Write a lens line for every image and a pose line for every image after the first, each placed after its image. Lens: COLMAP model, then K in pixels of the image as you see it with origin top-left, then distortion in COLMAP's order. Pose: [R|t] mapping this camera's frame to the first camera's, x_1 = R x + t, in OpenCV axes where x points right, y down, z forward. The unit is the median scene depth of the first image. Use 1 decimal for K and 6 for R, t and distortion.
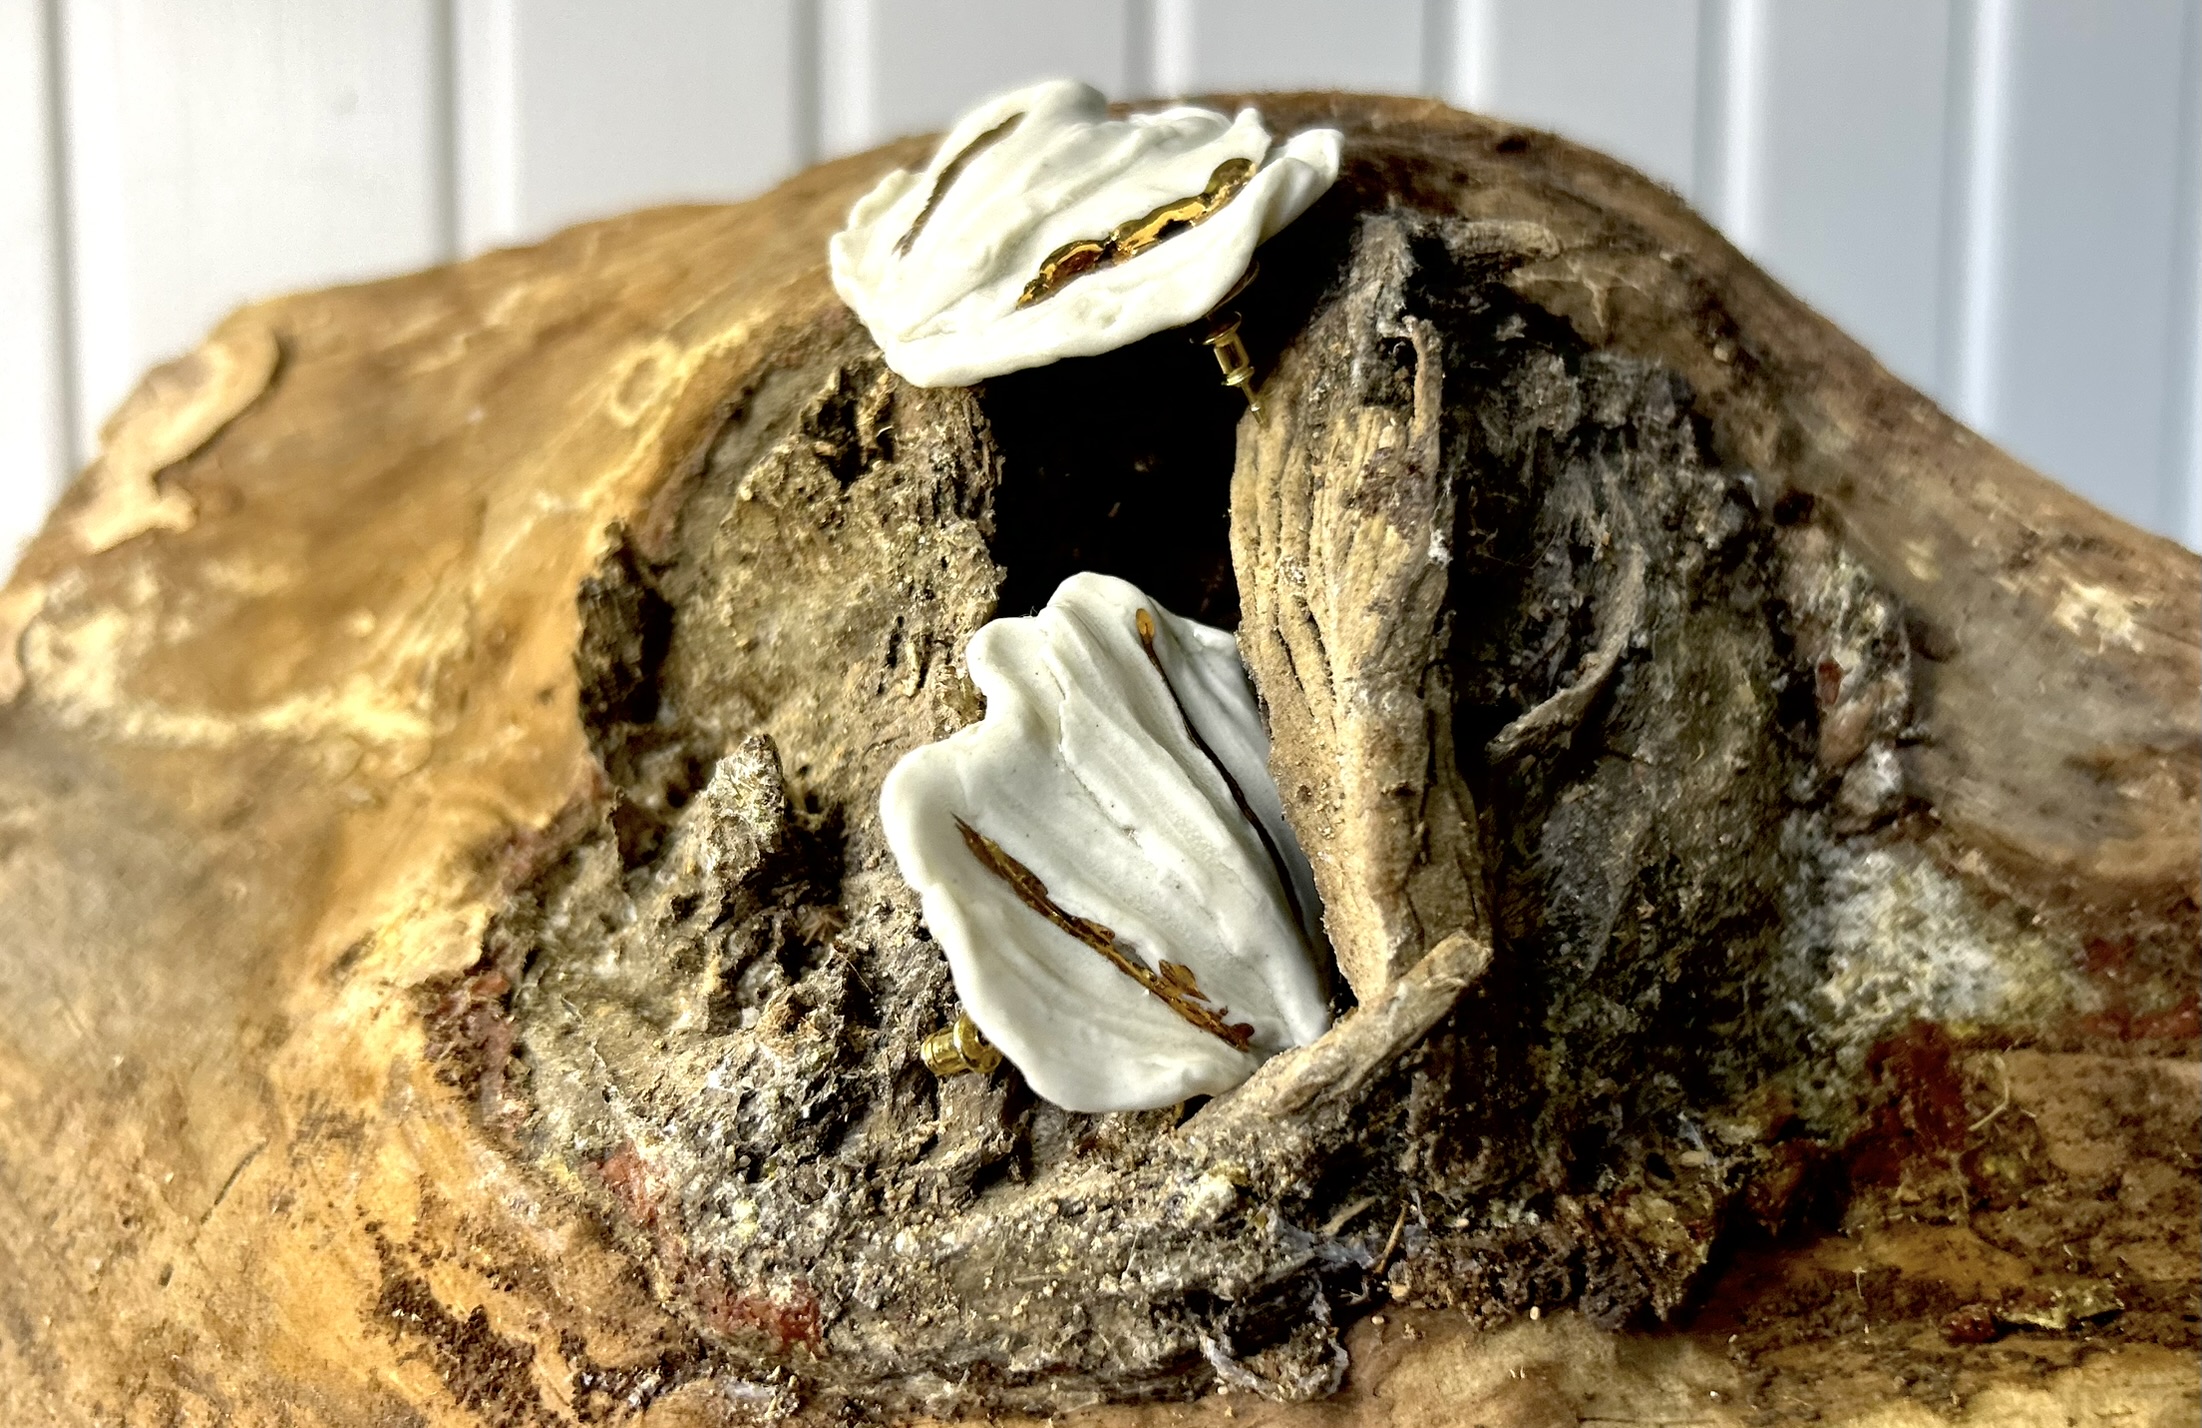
lens RADIAL K [[2109.0, 0, 1218.4], [0, 2109.0, 709.8], [0, 0, 1]] dist [0.052416, -0.312498]
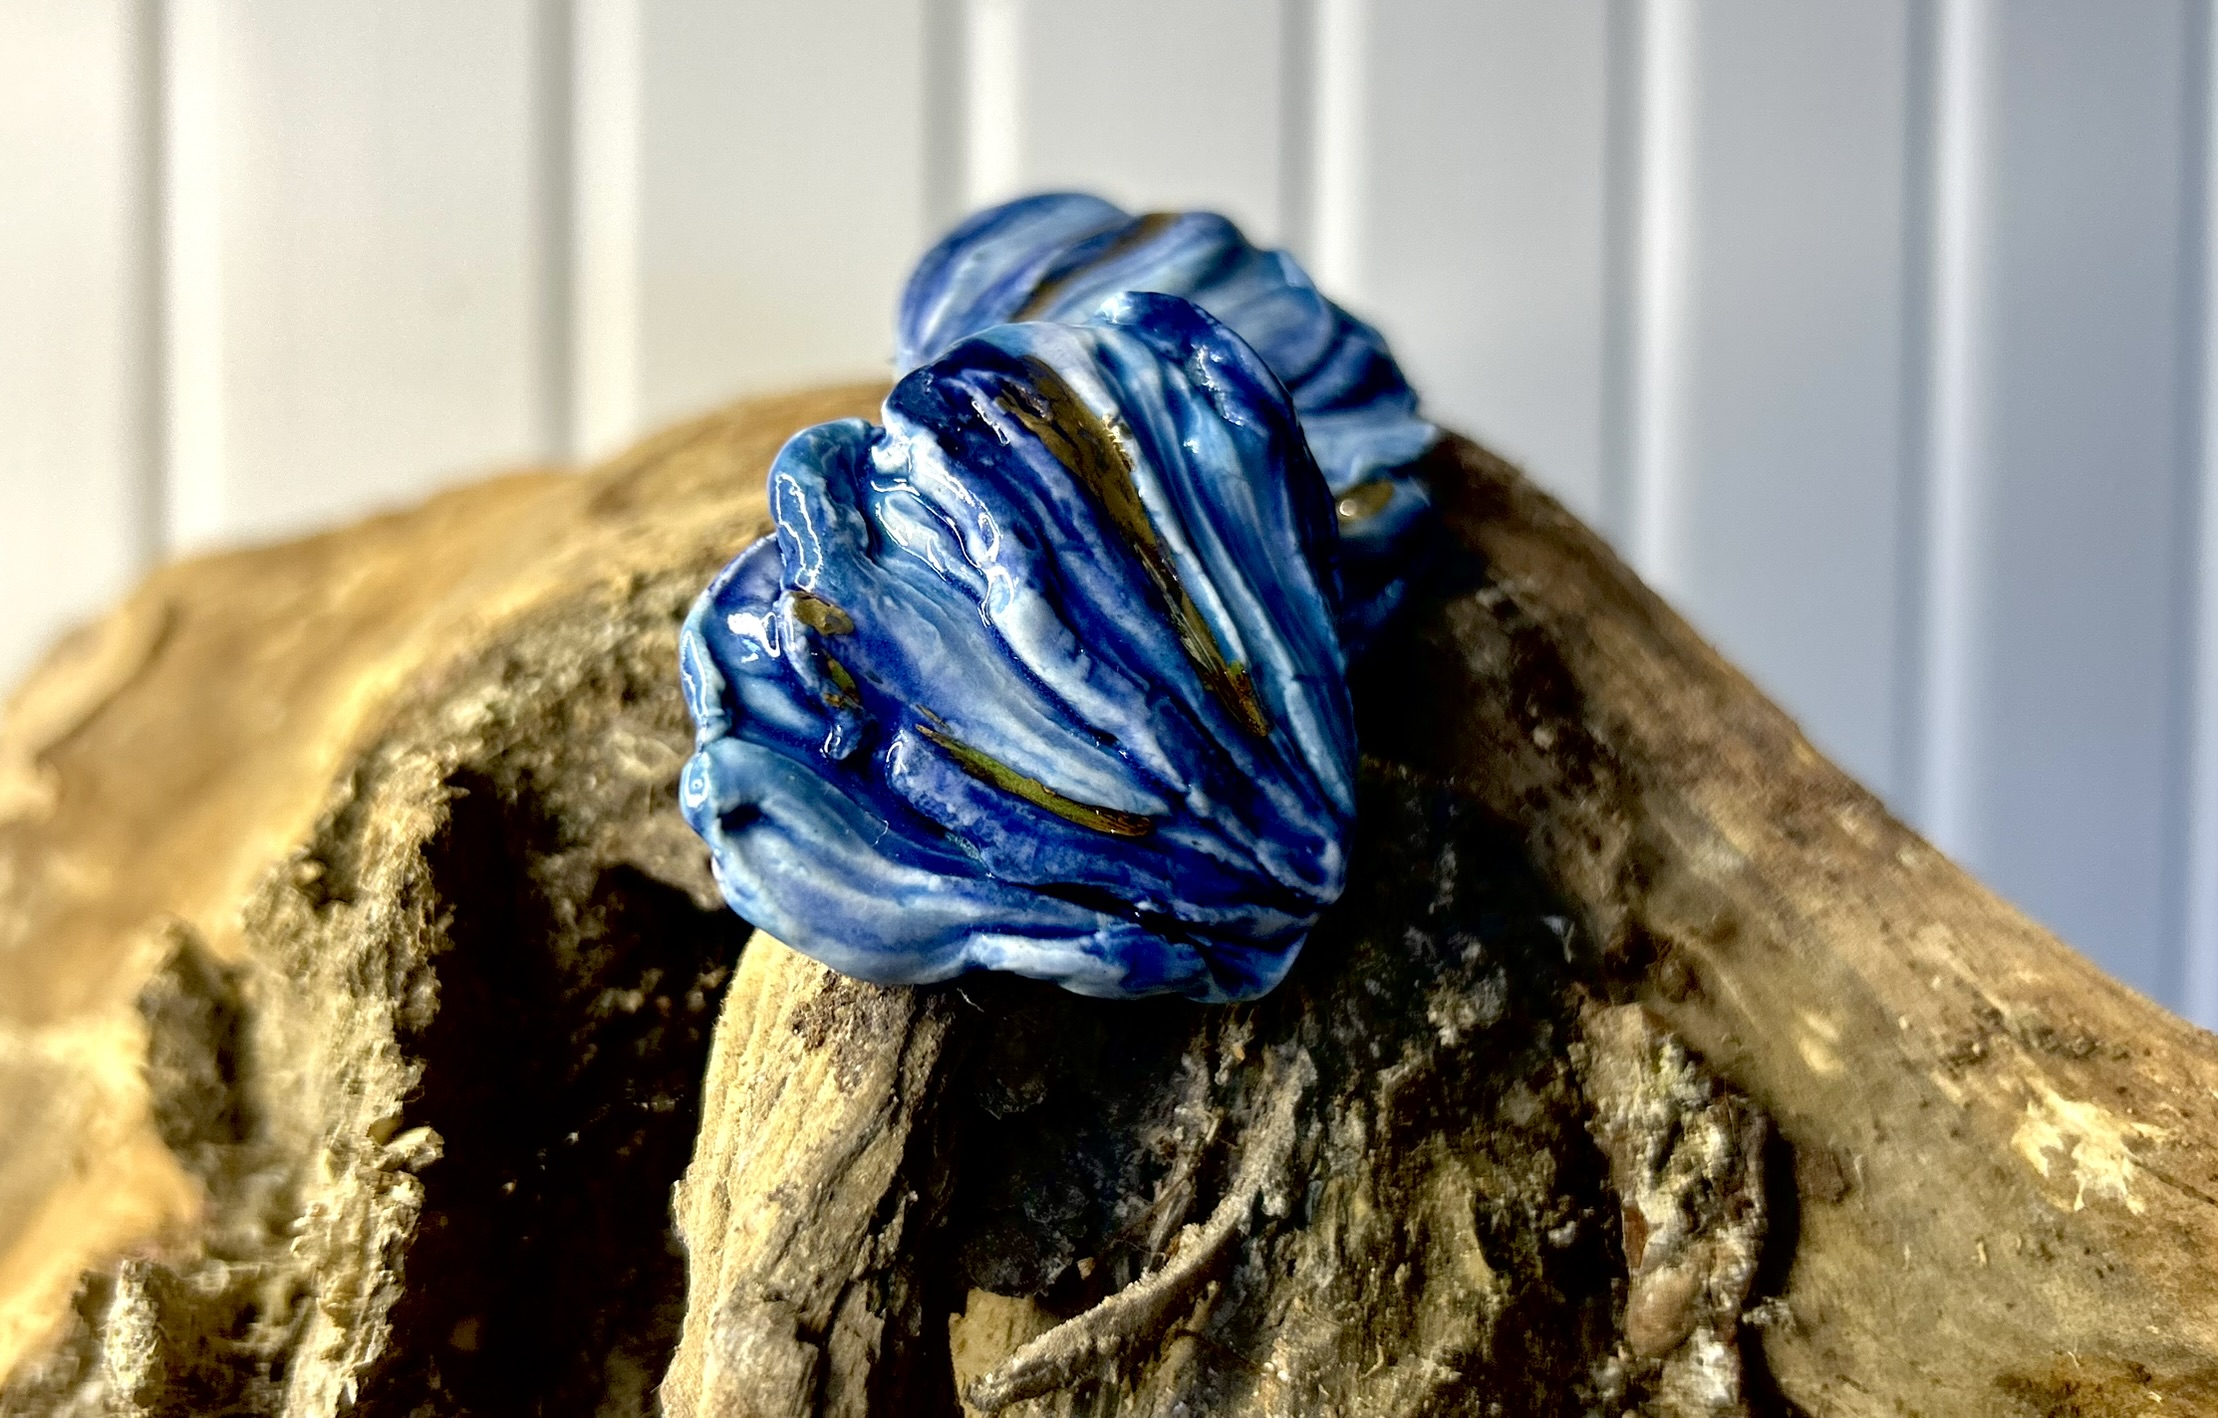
lens RADIAL K [[2153.1, 0, 1074.0], [0, 2153.1, 699.8], [0, 0, 1]] dist [-0.033238, -0.019303]
pose [[0.963729, 0.018107, -0.266266, 0.332379], [-0.030772, 0.998581, -0.043468, -0.172606], [0.265101, 0.050085, 0.962919, 0.292120]]
